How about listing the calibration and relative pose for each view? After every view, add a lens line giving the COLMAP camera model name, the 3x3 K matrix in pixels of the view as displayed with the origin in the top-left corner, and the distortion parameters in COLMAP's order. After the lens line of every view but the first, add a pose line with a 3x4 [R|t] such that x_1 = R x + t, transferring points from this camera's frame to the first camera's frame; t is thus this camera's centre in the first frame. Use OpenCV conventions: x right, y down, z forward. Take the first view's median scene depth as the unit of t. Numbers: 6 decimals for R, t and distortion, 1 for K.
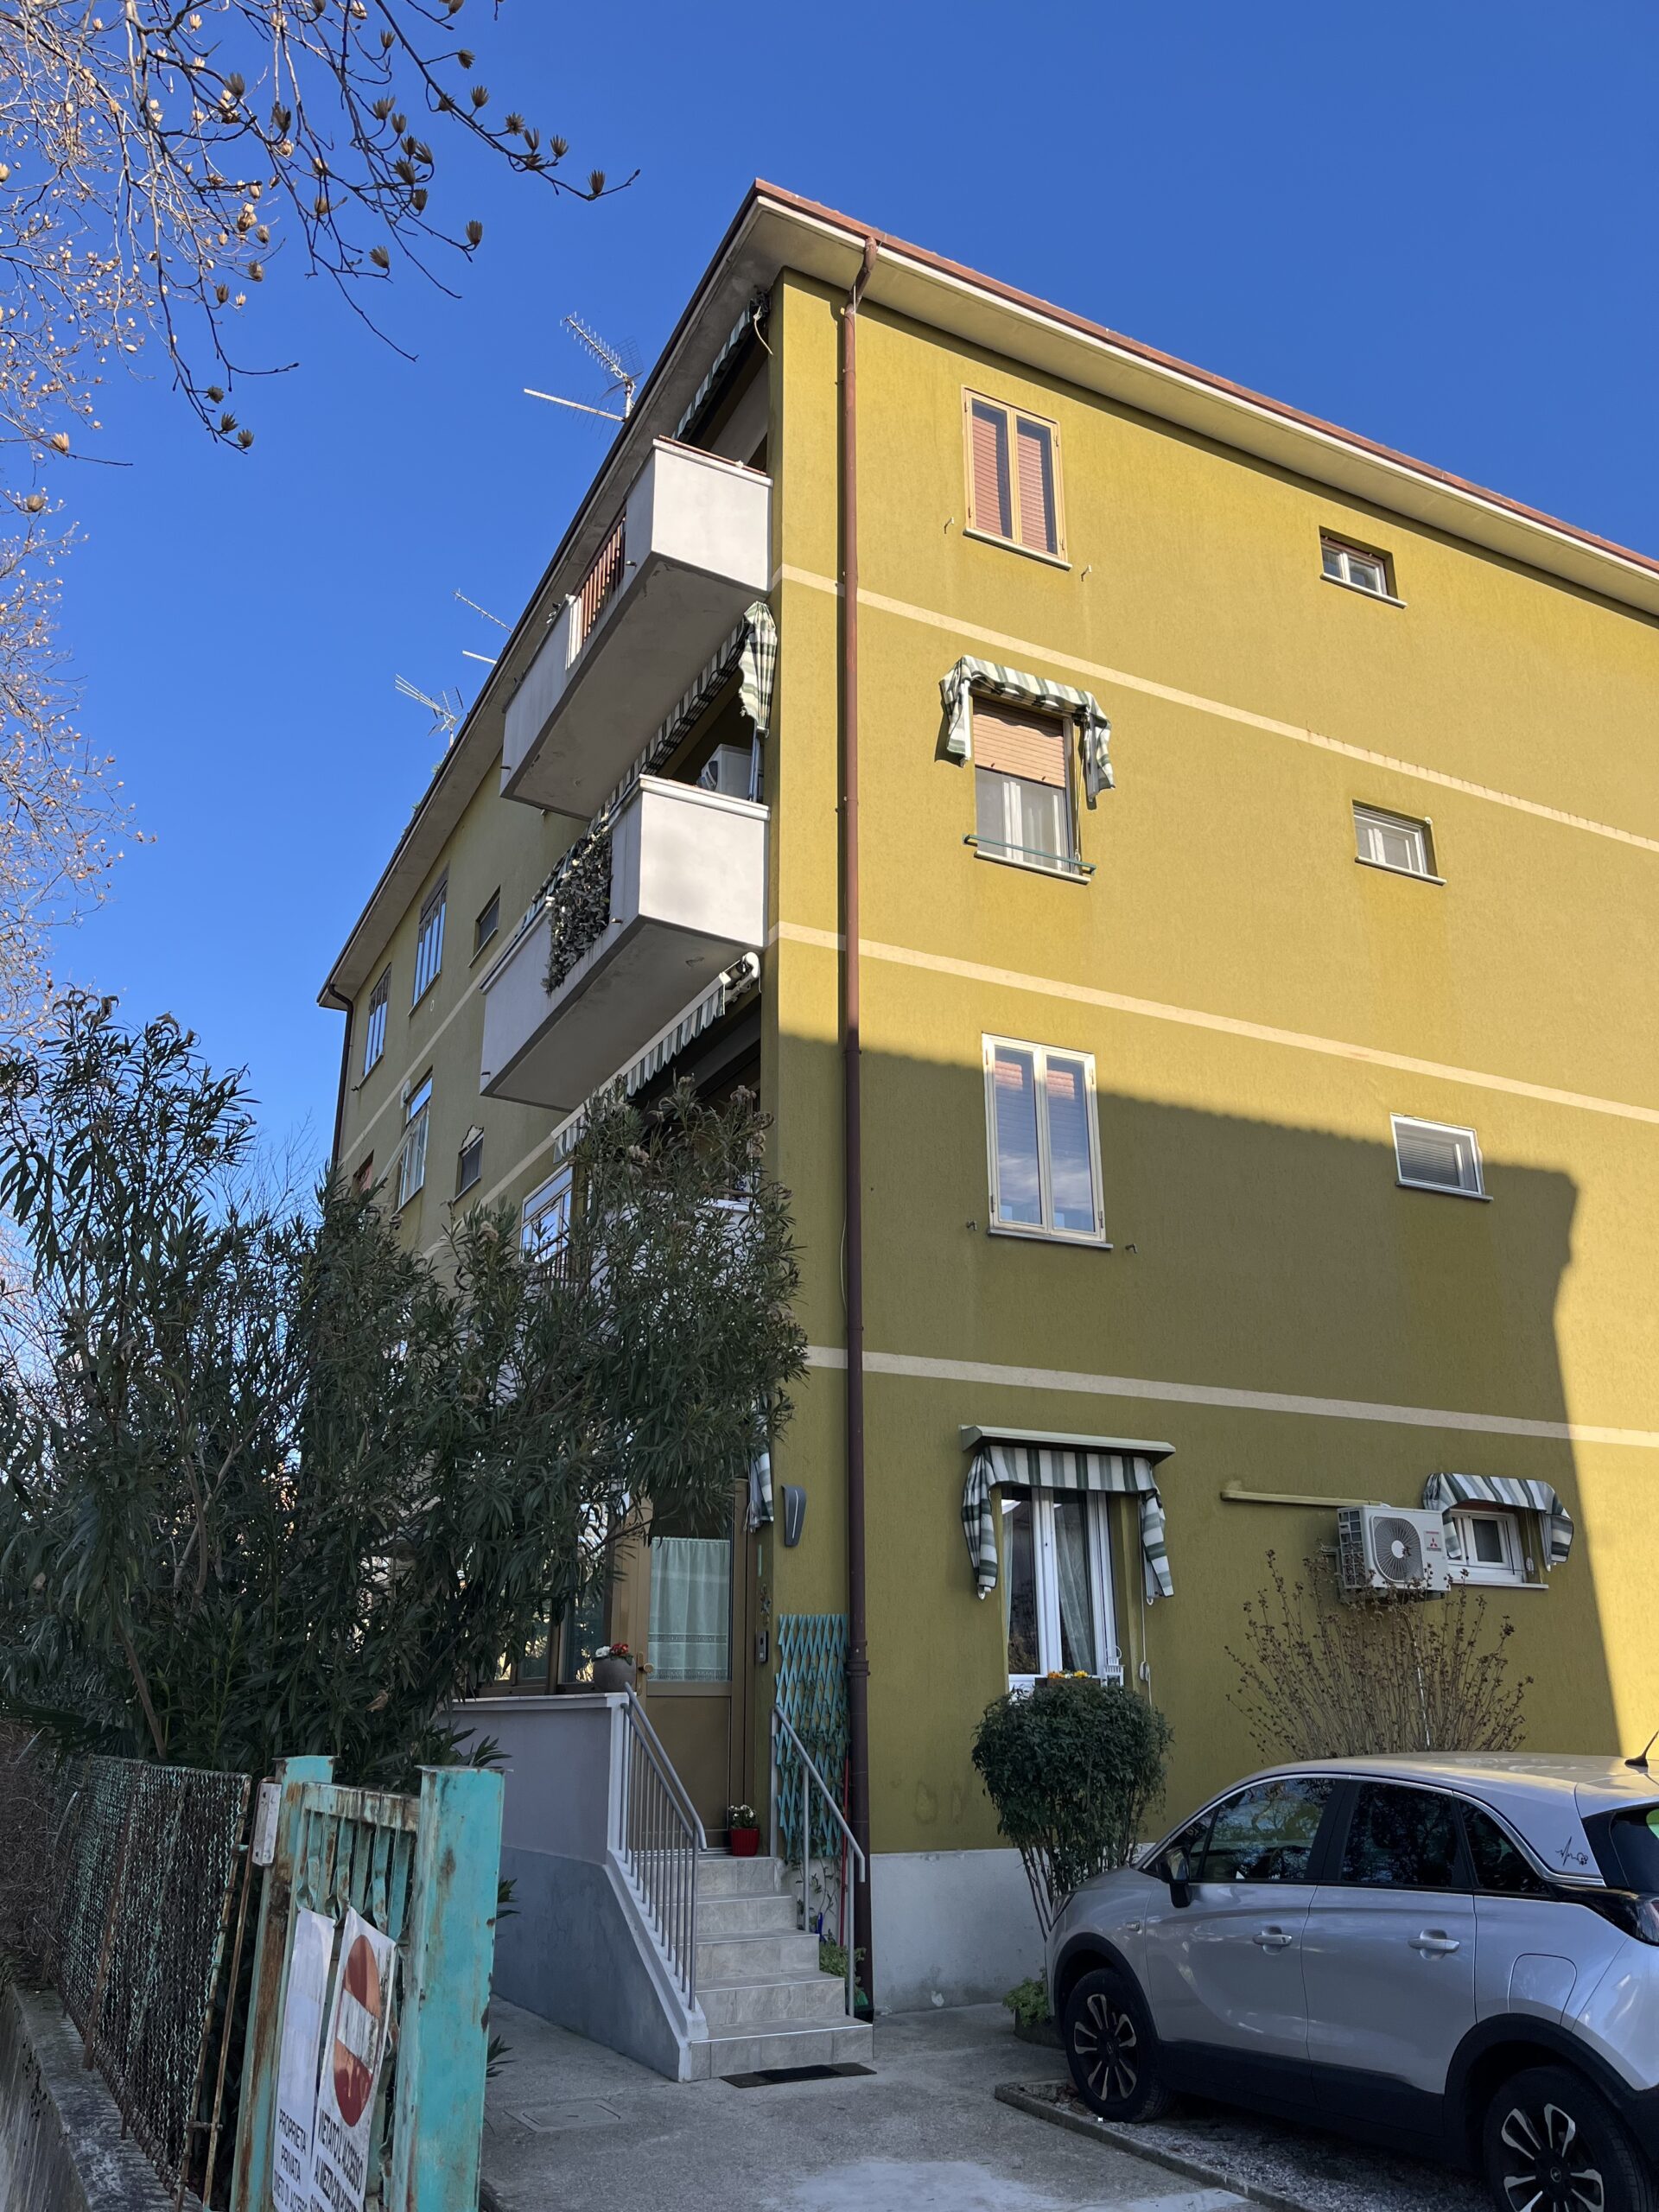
lens RADIAL K [[1670.9, 0, 829.5], [0, 1670.9, 1106.0], [0, 0, 1]] dist [0.002593, 0.069418]
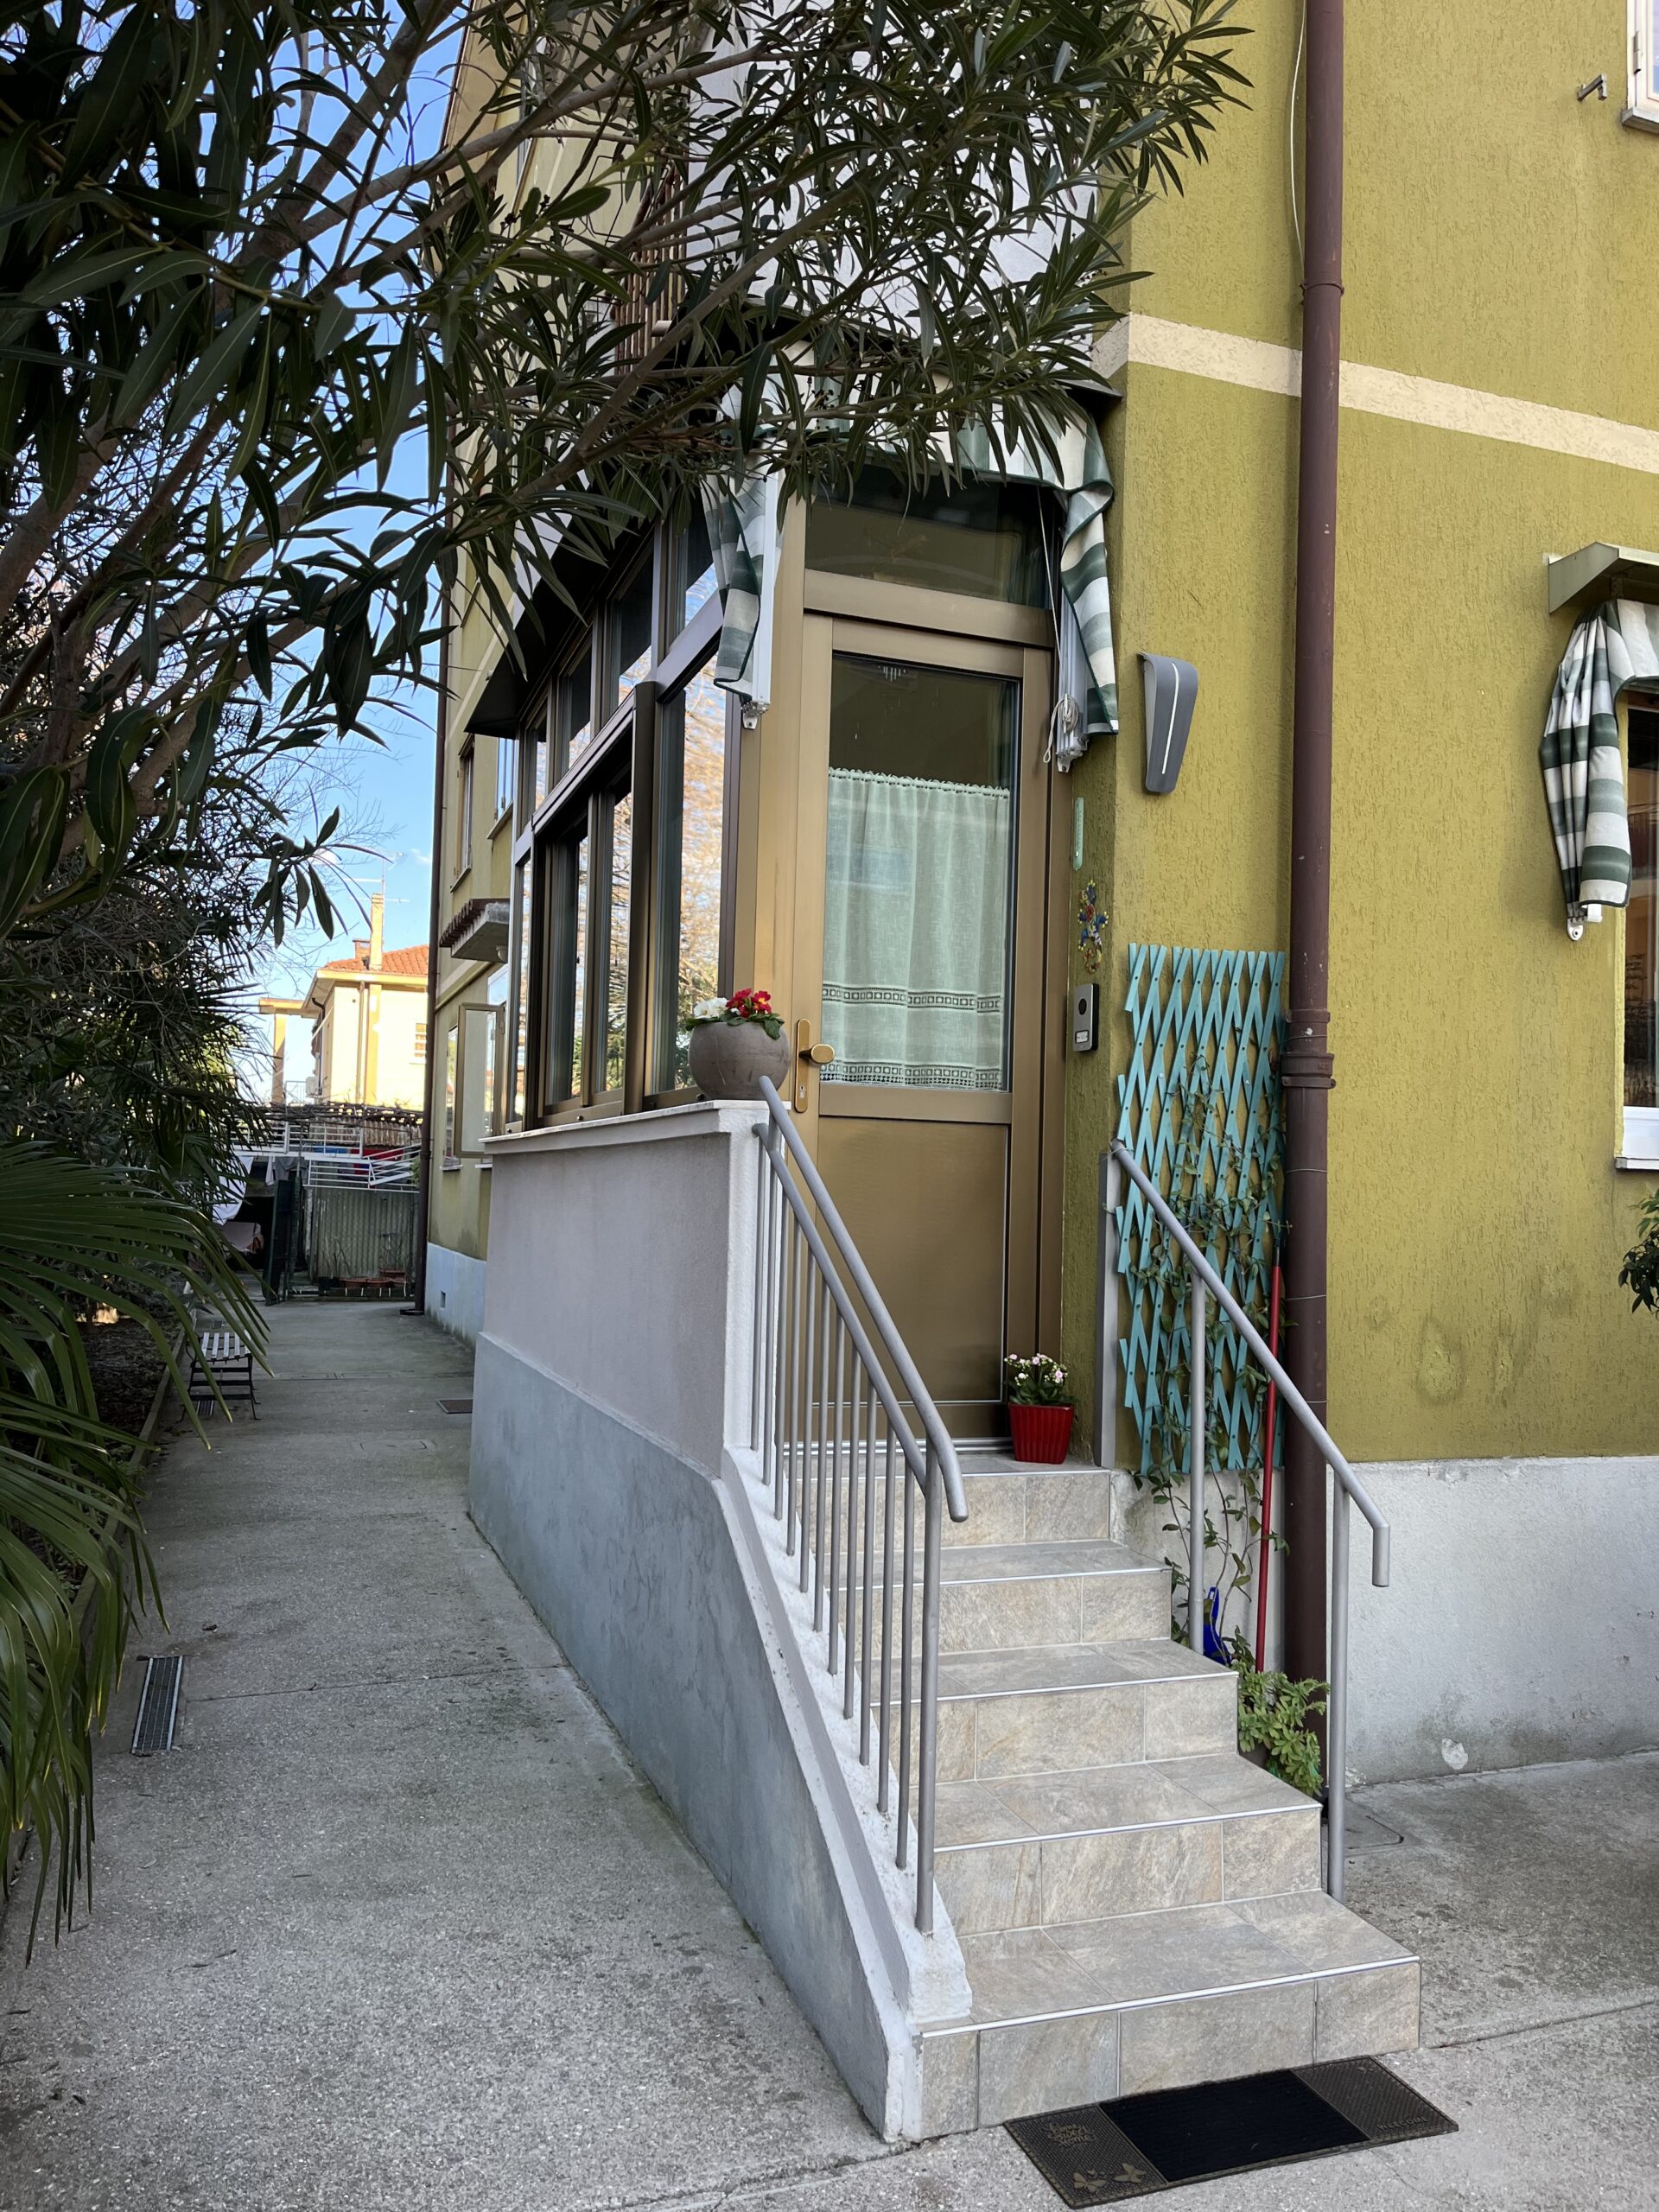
lens RADIAL K [[1680.3, 0, 826.5], [0, 1680.3, 1095.2], [0, 0, 1]] dist [0.068502, -0.096622]
pose [[0.990616, 0.026951, -0.133990, -0.048030], [0.013080, 0.957172, 0.289226, 0.217849], [0.136046, -0.288264, 0.947837, 0.578019]]
